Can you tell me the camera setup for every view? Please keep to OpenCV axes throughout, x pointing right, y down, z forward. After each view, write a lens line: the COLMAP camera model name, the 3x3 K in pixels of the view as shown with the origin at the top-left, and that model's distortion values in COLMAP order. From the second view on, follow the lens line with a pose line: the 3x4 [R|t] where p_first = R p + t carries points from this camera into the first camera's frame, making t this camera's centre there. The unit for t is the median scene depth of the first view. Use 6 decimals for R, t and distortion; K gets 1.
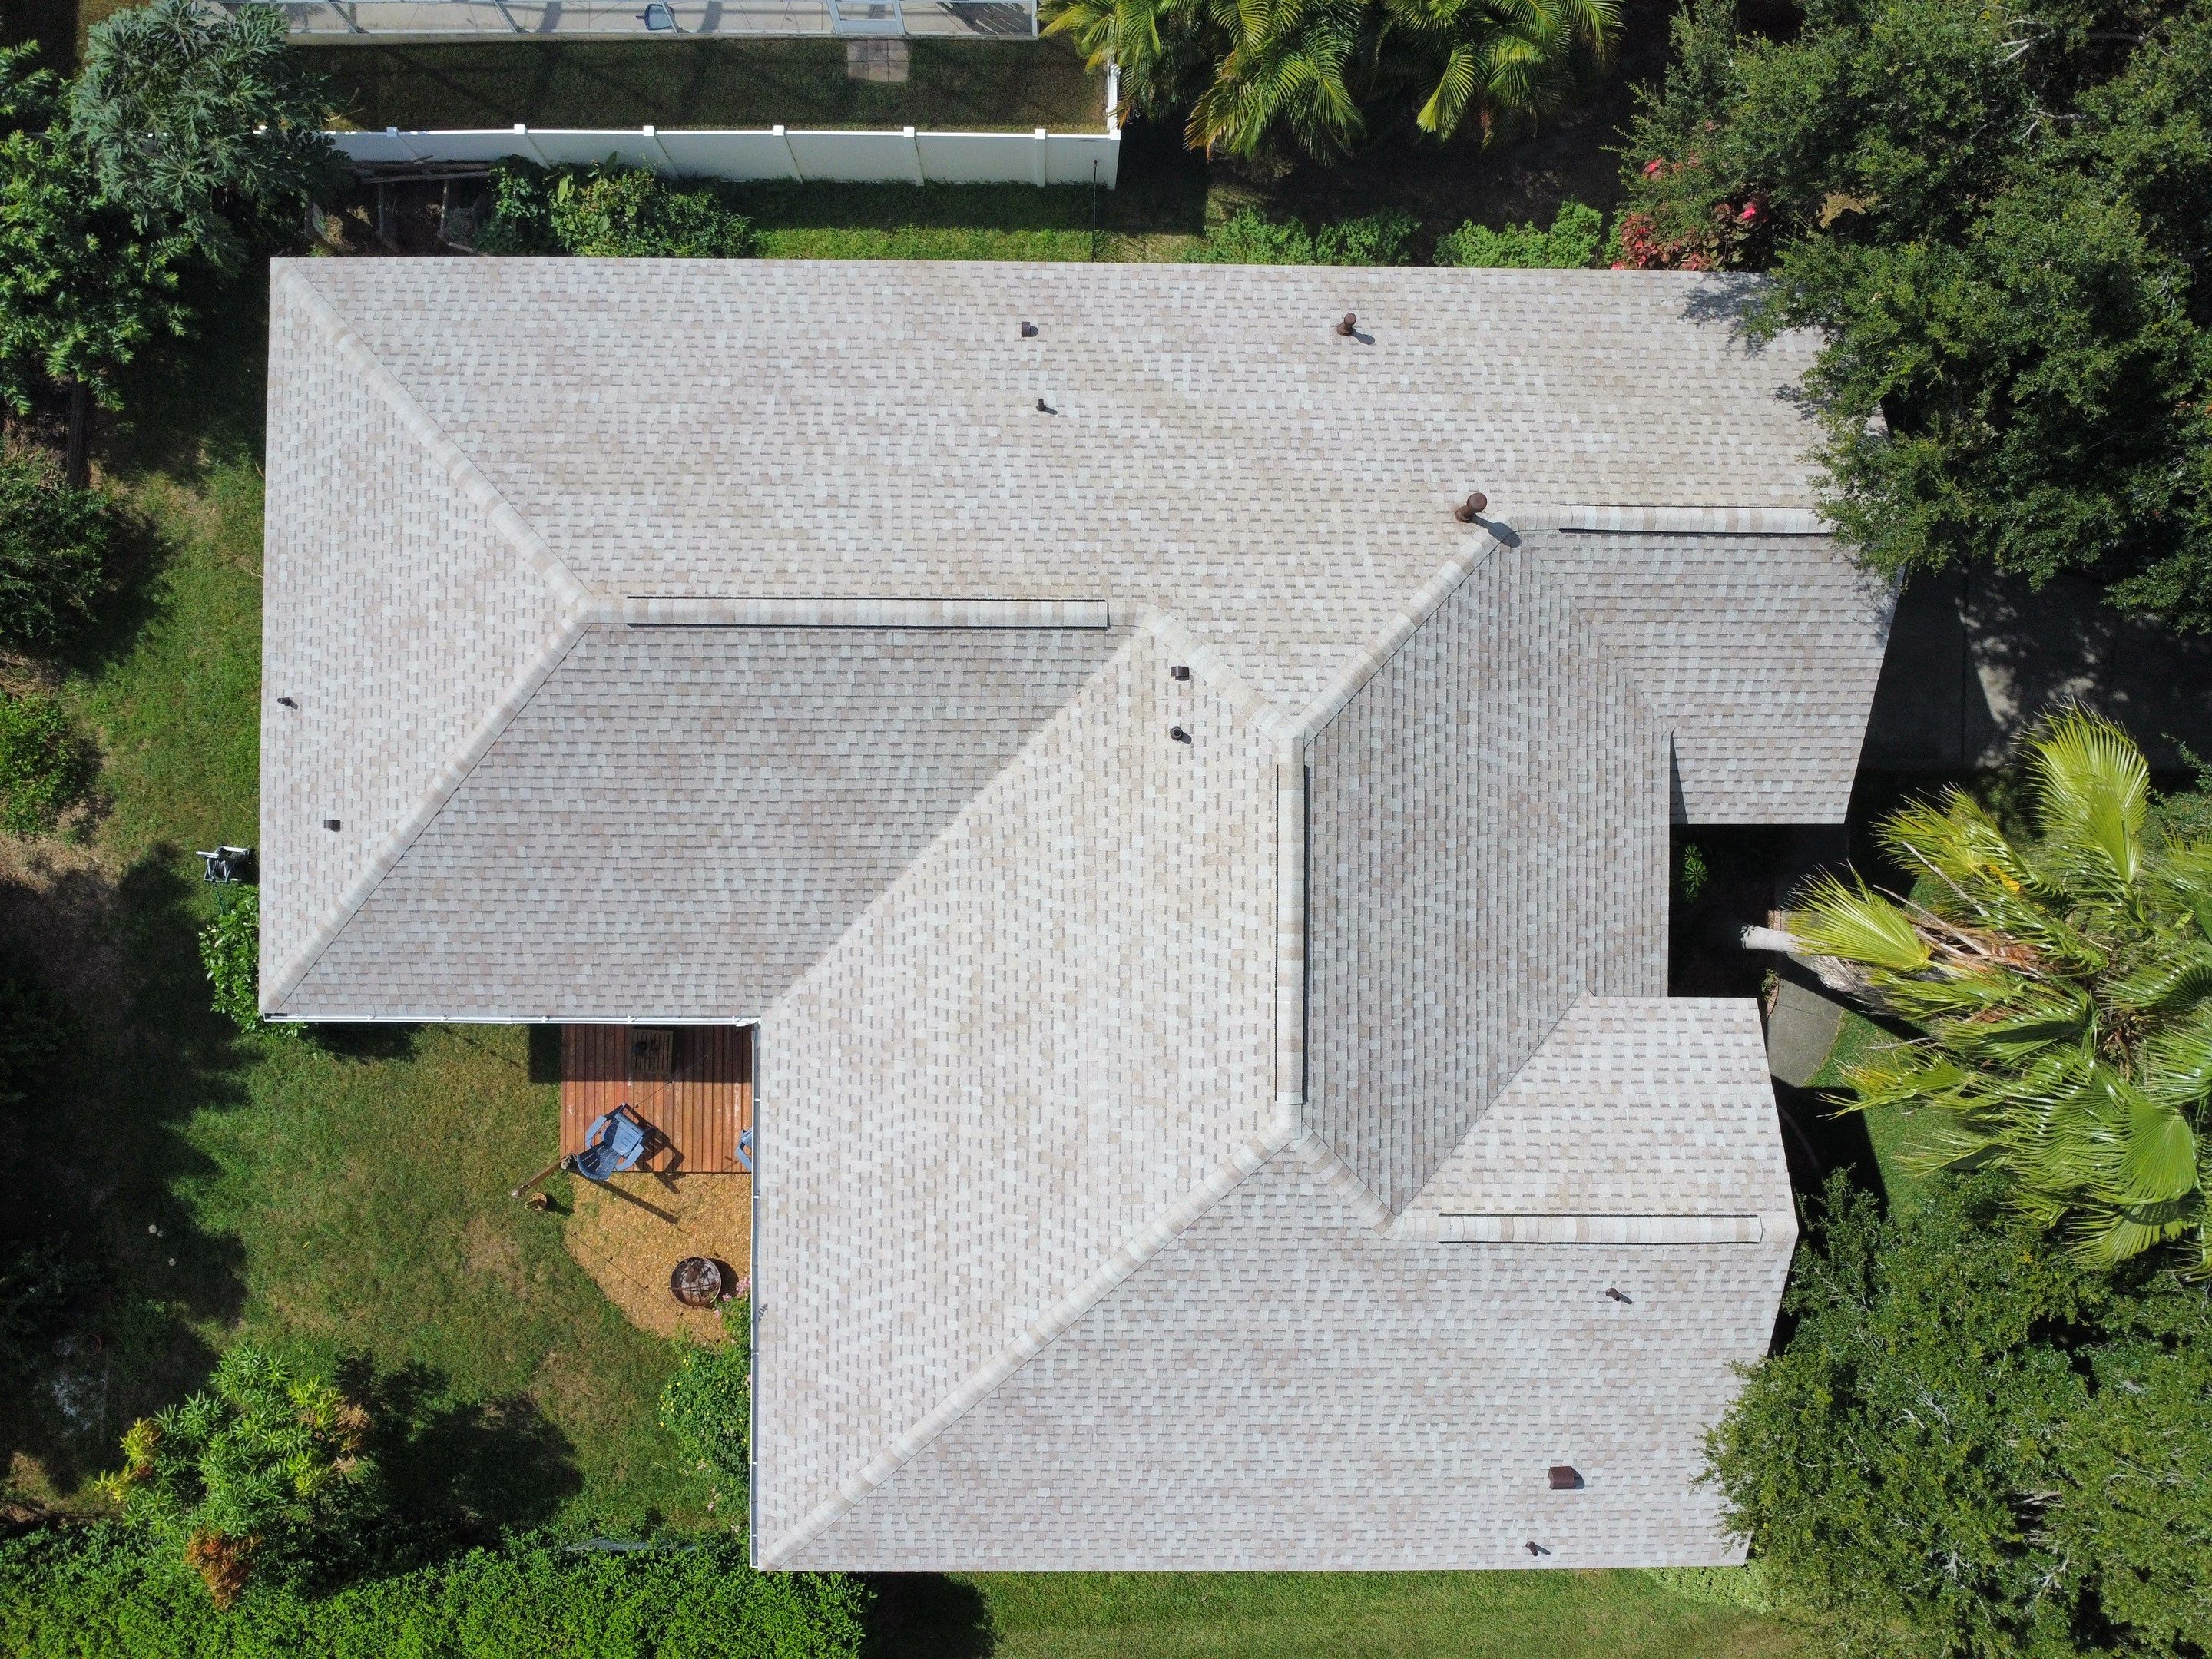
lens RADIAL K [[1600.6, 0, 1094.9], [0, 1600.6, 825.7], [0, 0, 1]] dist [-0.028554, -0.004332]
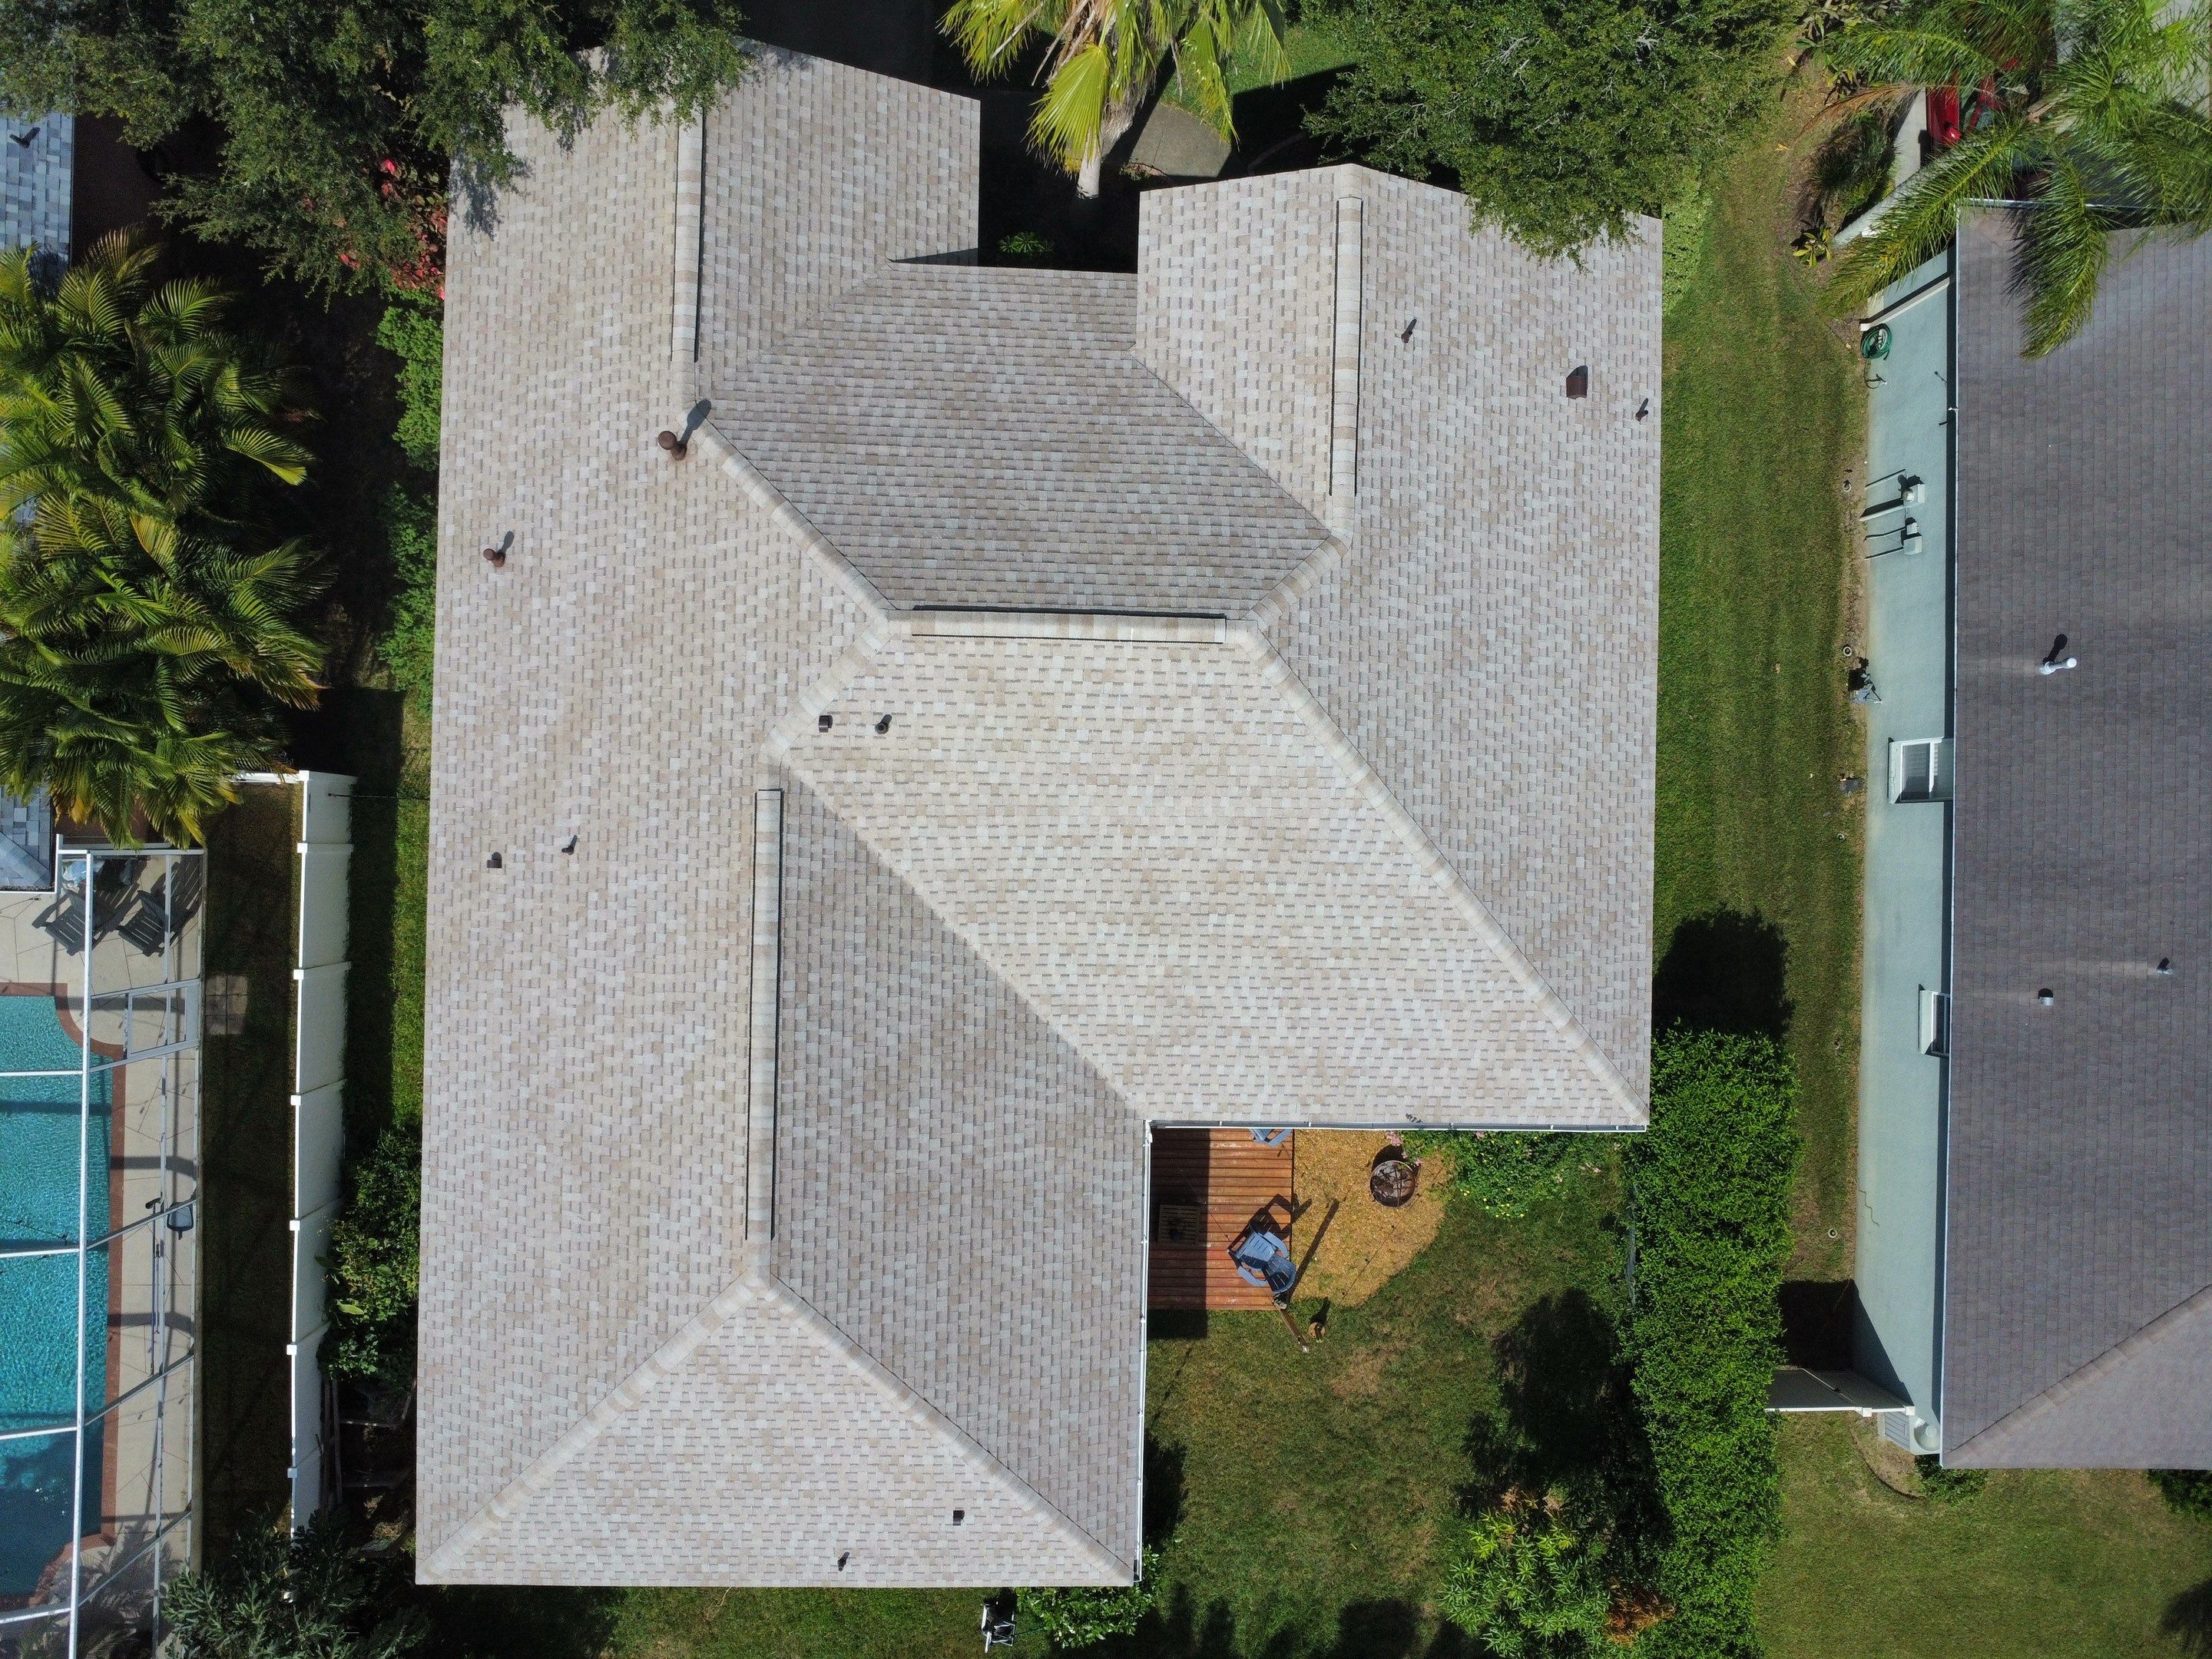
lens RADIAL K [[1600.6, 0, 1096.0], [0, 1600.6, 816.6], [0, 0, 1]] dist [-0.028554, -0.004332]
pose [[0.015993, -0.999858, -0.005322, -0.000277], [0.997914, 0.015628, 0.062640, 0.017726], [-0.062548, -0.006313, 0.998022, -0.071994]]
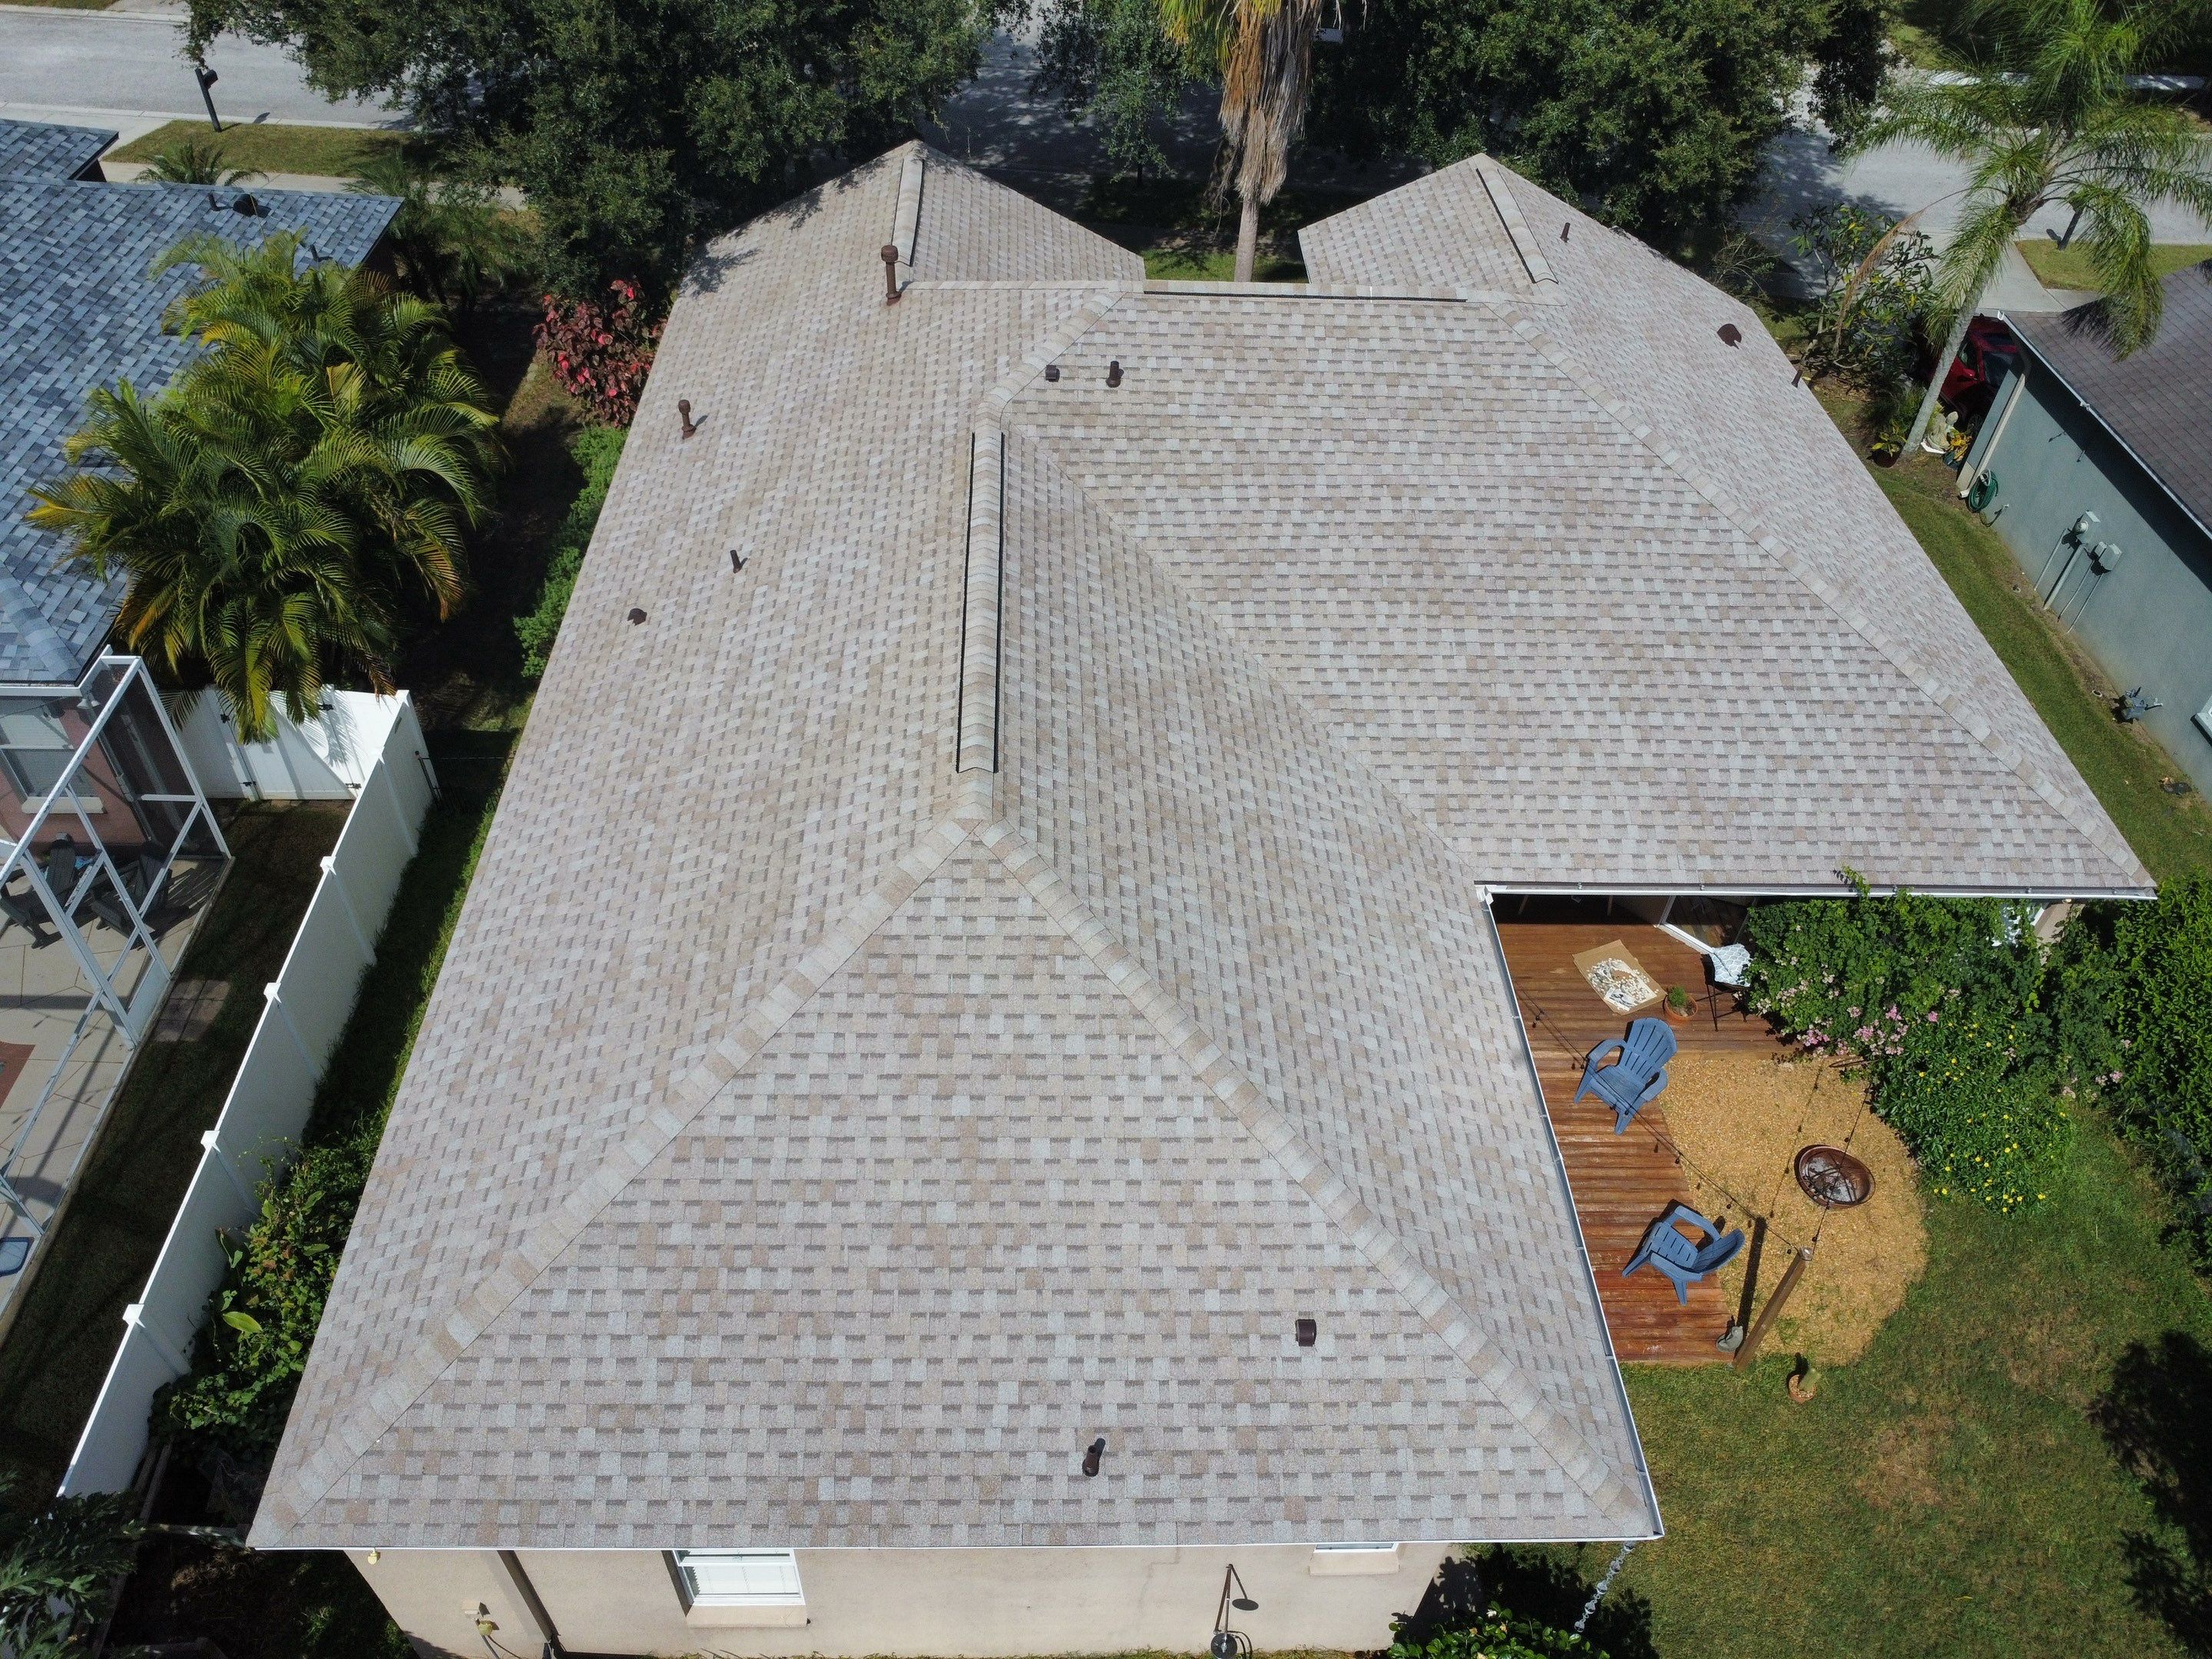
lens RADIAL K [[1600.6, 0, 1093.3], [0, 1600.6, 826.7], [0, 0, 1]] dist [-0.028554, -0.004332]
pose [[-0.034953, -0.706046, 0.707303, -0.756940], [0.998367, 0.007324, 0.056647, -0.112227], [-0.045175, 0.708128, 0.704637, 0.461211]]
